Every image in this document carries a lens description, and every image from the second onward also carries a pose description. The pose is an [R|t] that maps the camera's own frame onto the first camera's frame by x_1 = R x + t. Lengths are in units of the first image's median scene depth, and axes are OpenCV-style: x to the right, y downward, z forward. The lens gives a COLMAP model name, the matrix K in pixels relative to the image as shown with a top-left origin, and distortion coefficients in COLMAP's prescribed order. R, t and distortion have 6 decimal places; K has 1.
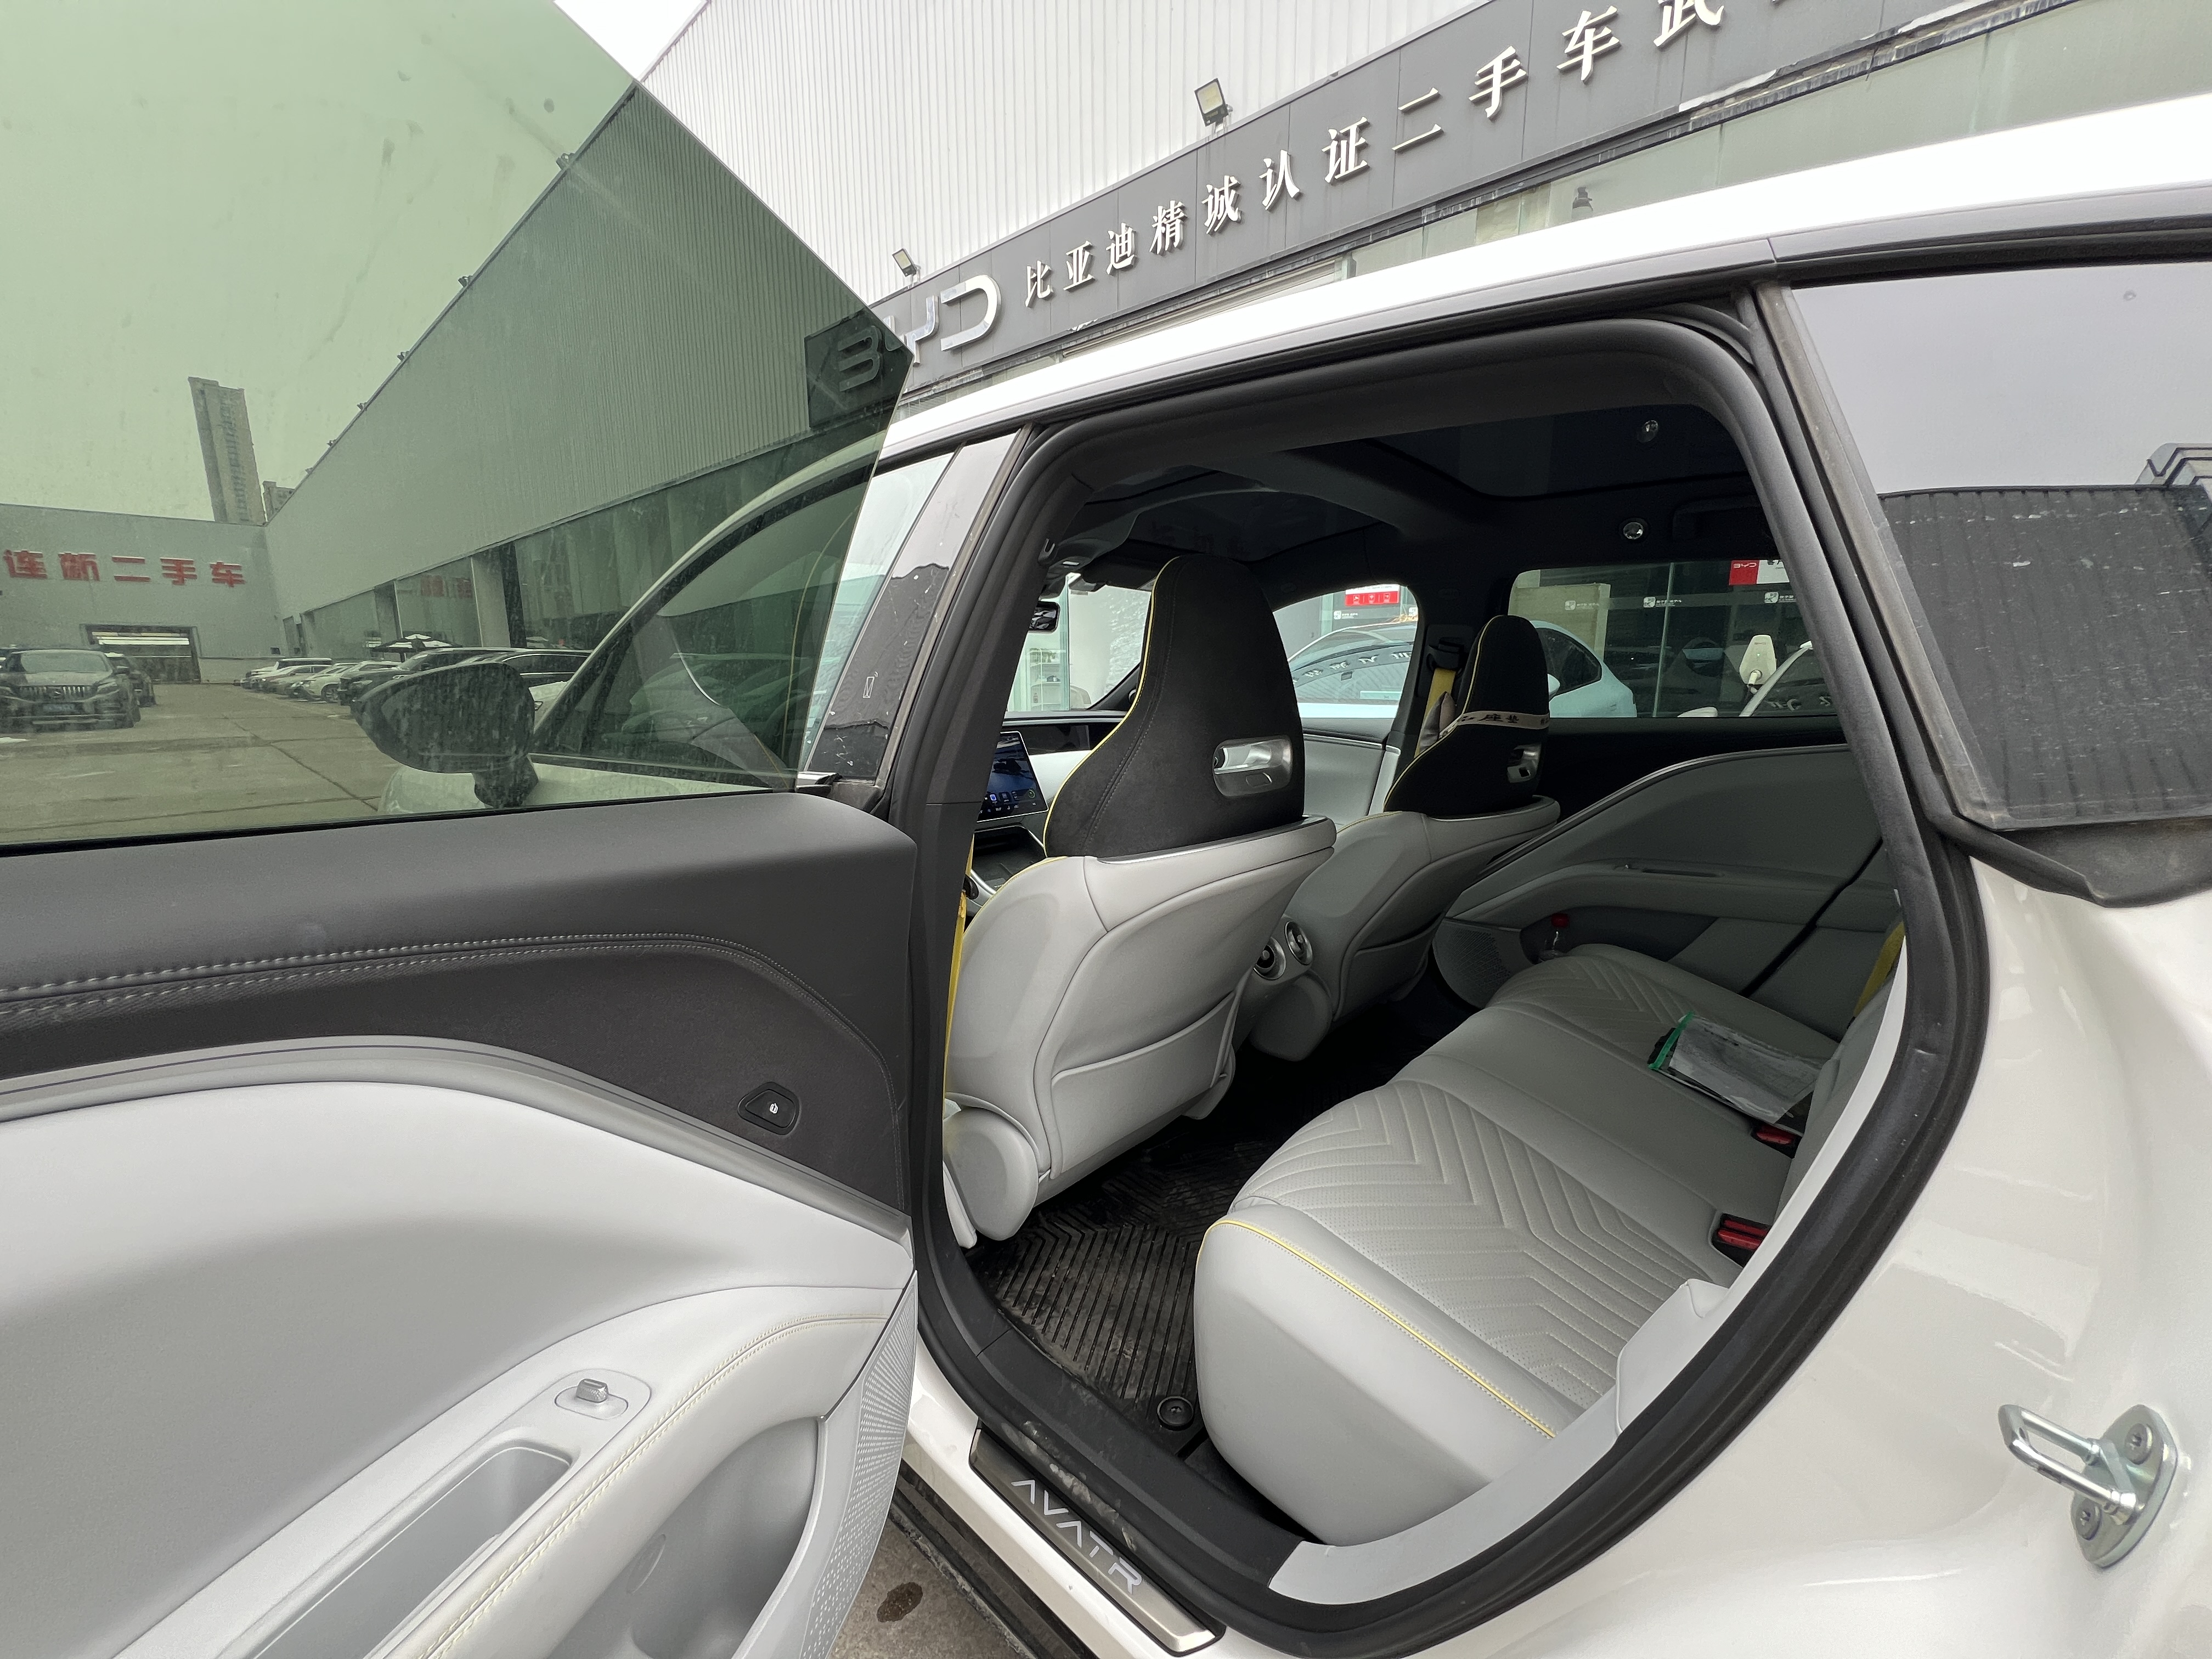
lens RADIAL K [[882.9, 0, 1110.6], [0, 882.9, 839.6], [0, 0, 1]] dist [-0.001074, 0.000107]
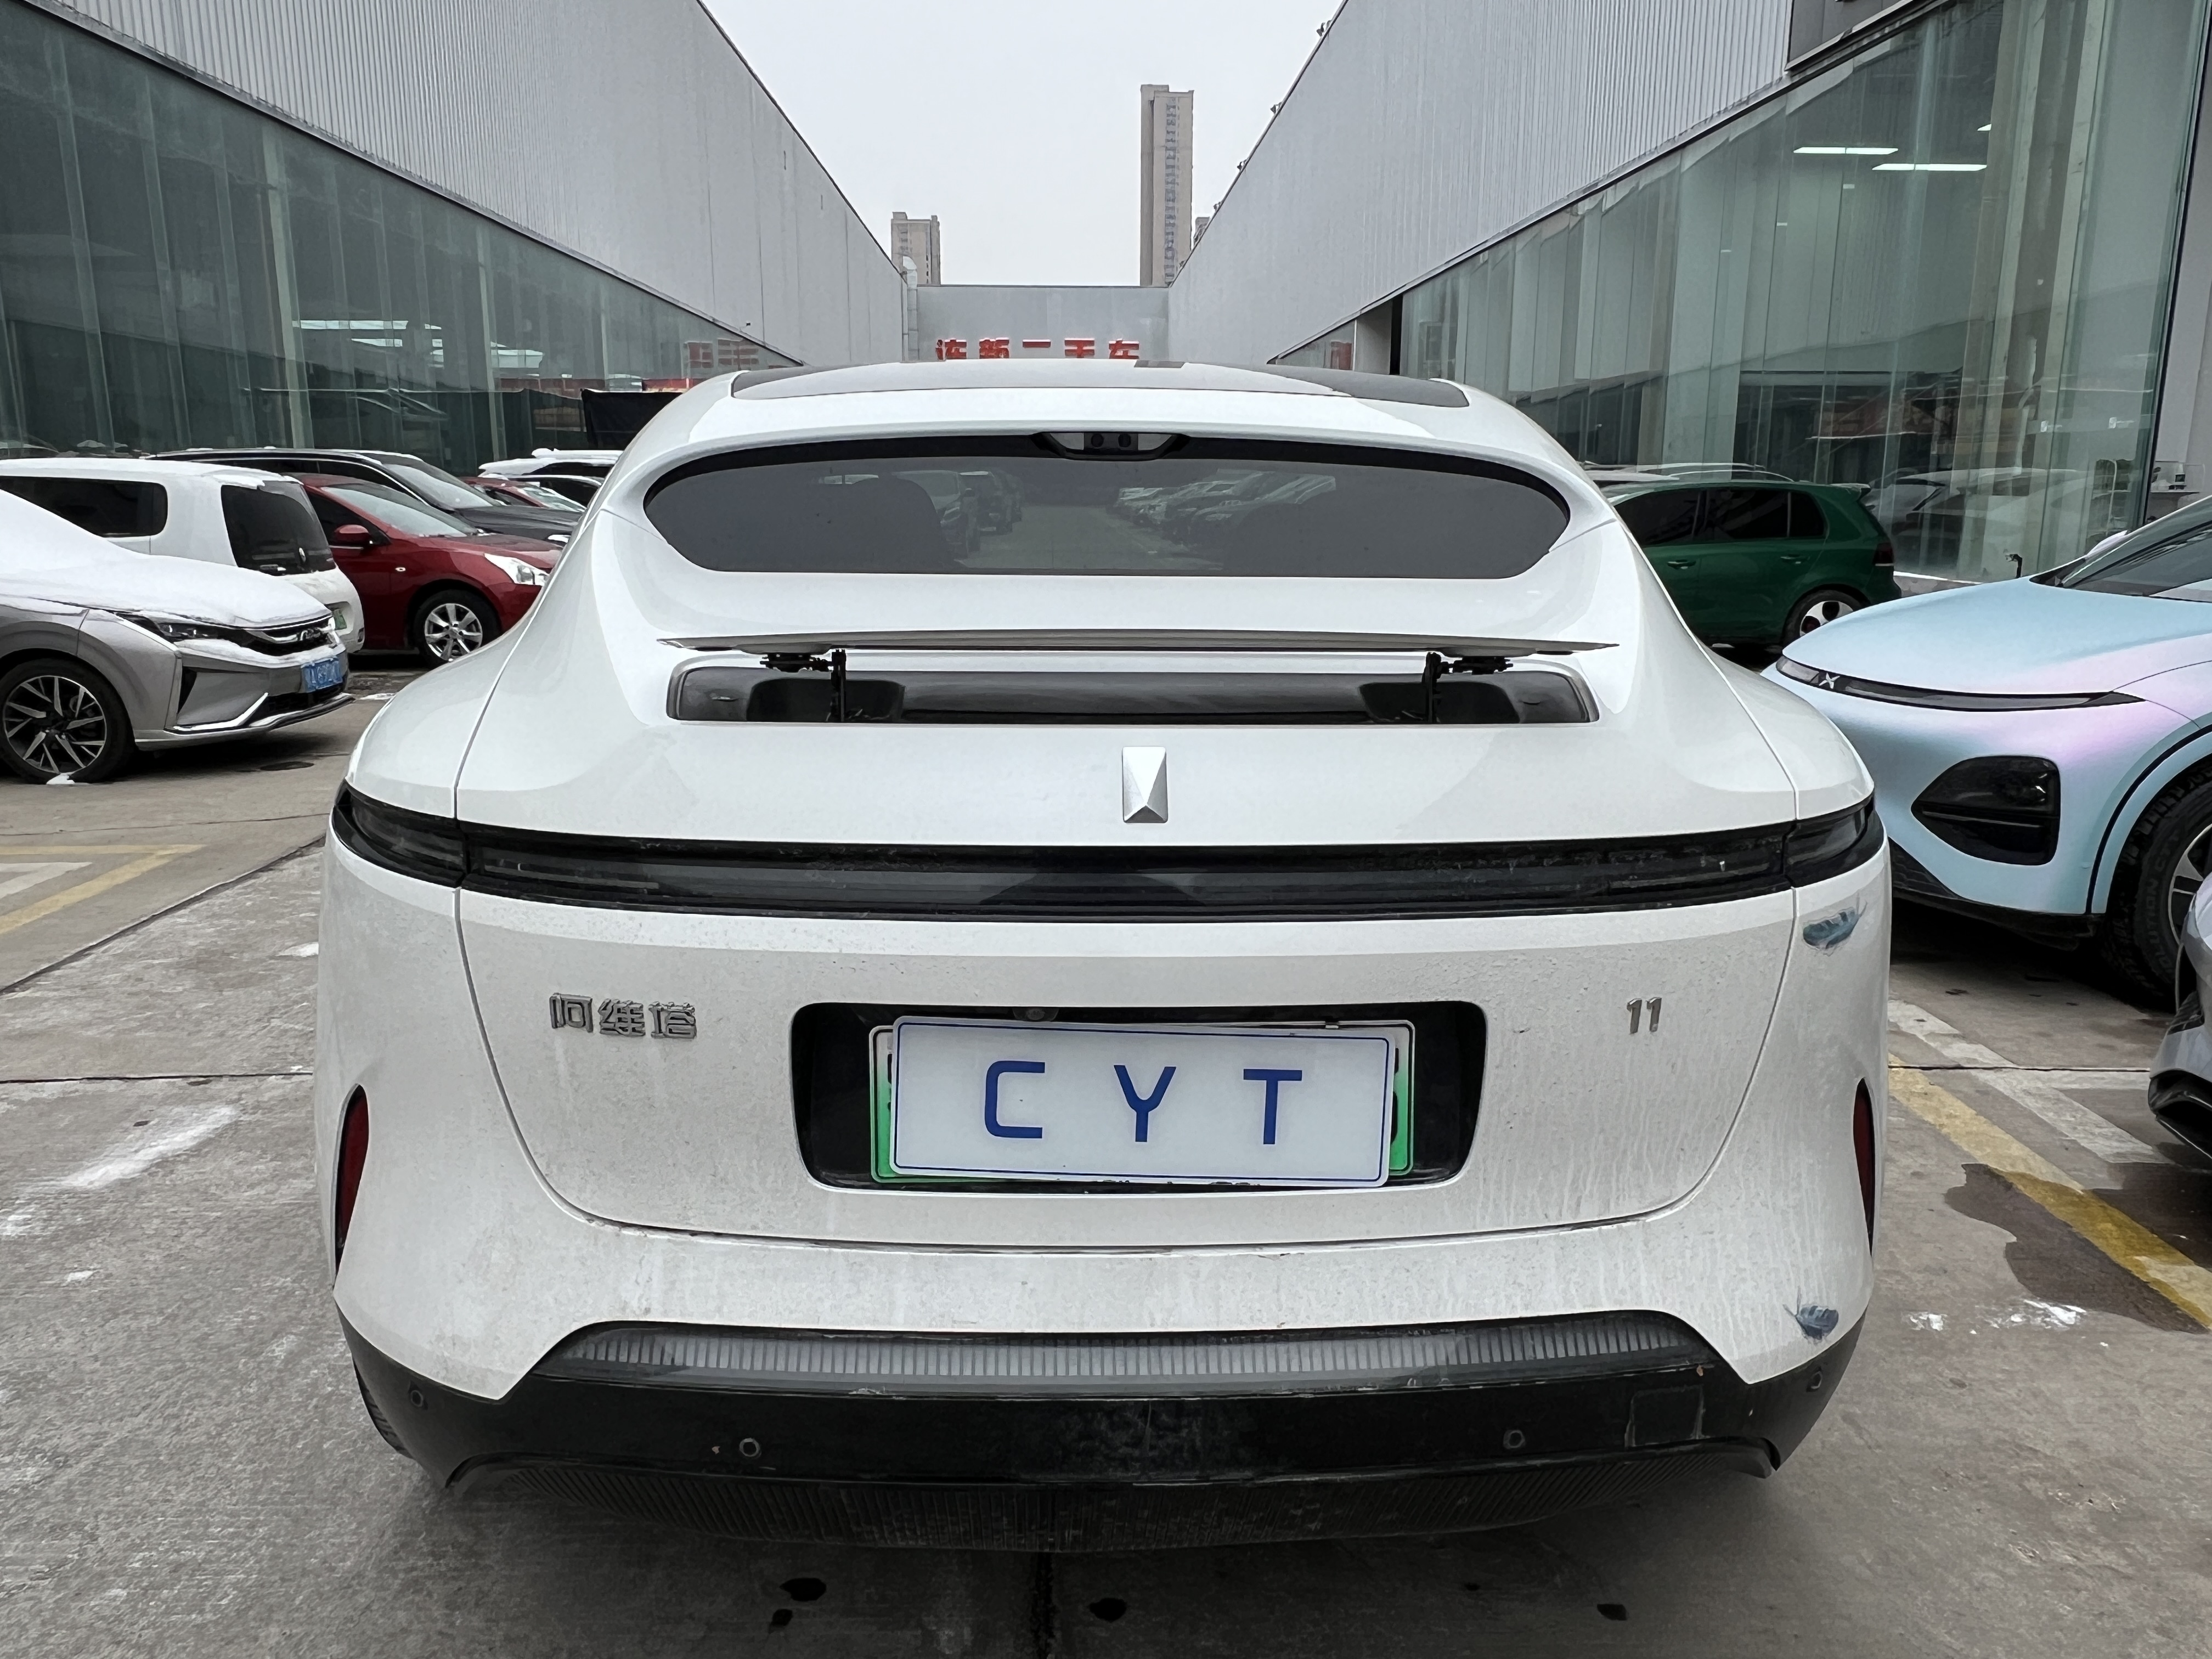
lens RADIAL K [[1652.4, 0, 1032.3], [0, 1652.4, 864.0], [0, 0, 1]] dist [0.042539, -0.009478]
pose [[0.671674, 0.170296, -0.721008, 0.256895], [-0.147292, 0.984490, 0.095315, 0.004534], [0.726057, 0.042178, 0.686340, -0.083595]]
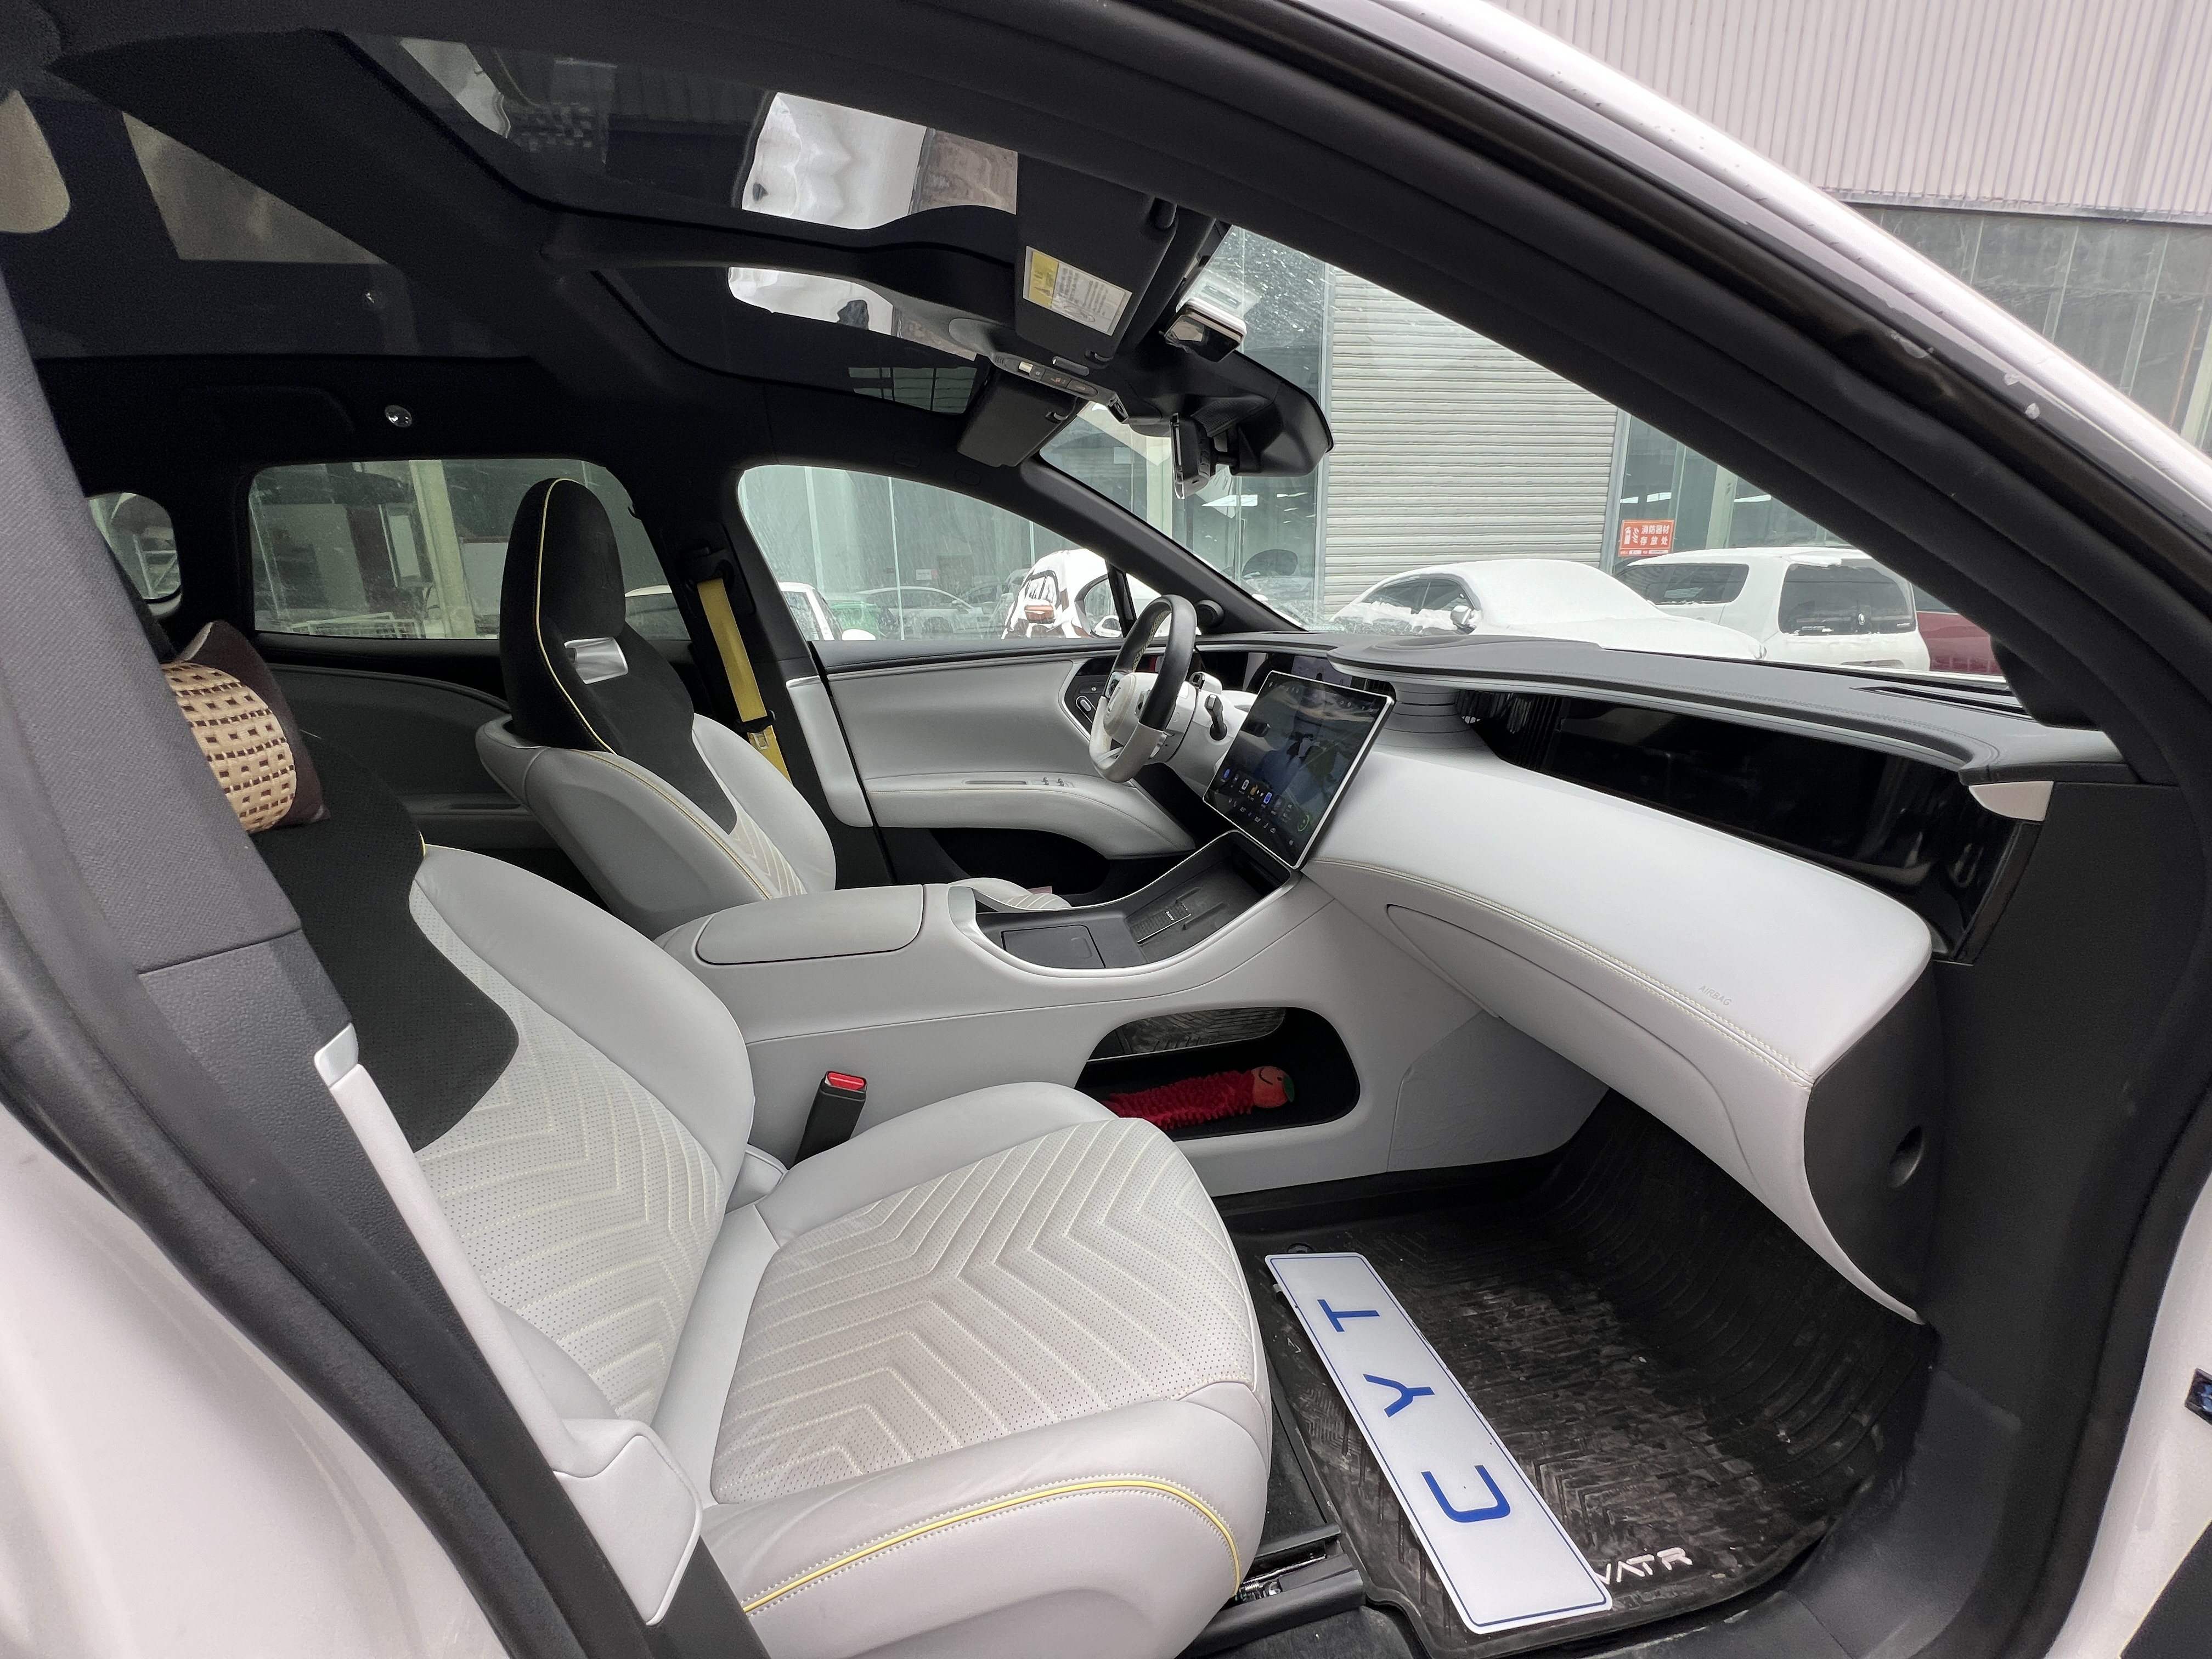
lens RADIAL K [[882.9, 0, 1111.0], [0, 882.9, 827.3], [0, 0, 1]] dist [-0.001074, 0.000107]
pose [[-0.595139, 0.218146, -0.773448, 0.071100], [-0.129313, 0.923914, 0.360086, -0.043238], [0.793150, 0.314318, -0.521648, 0.242353]]
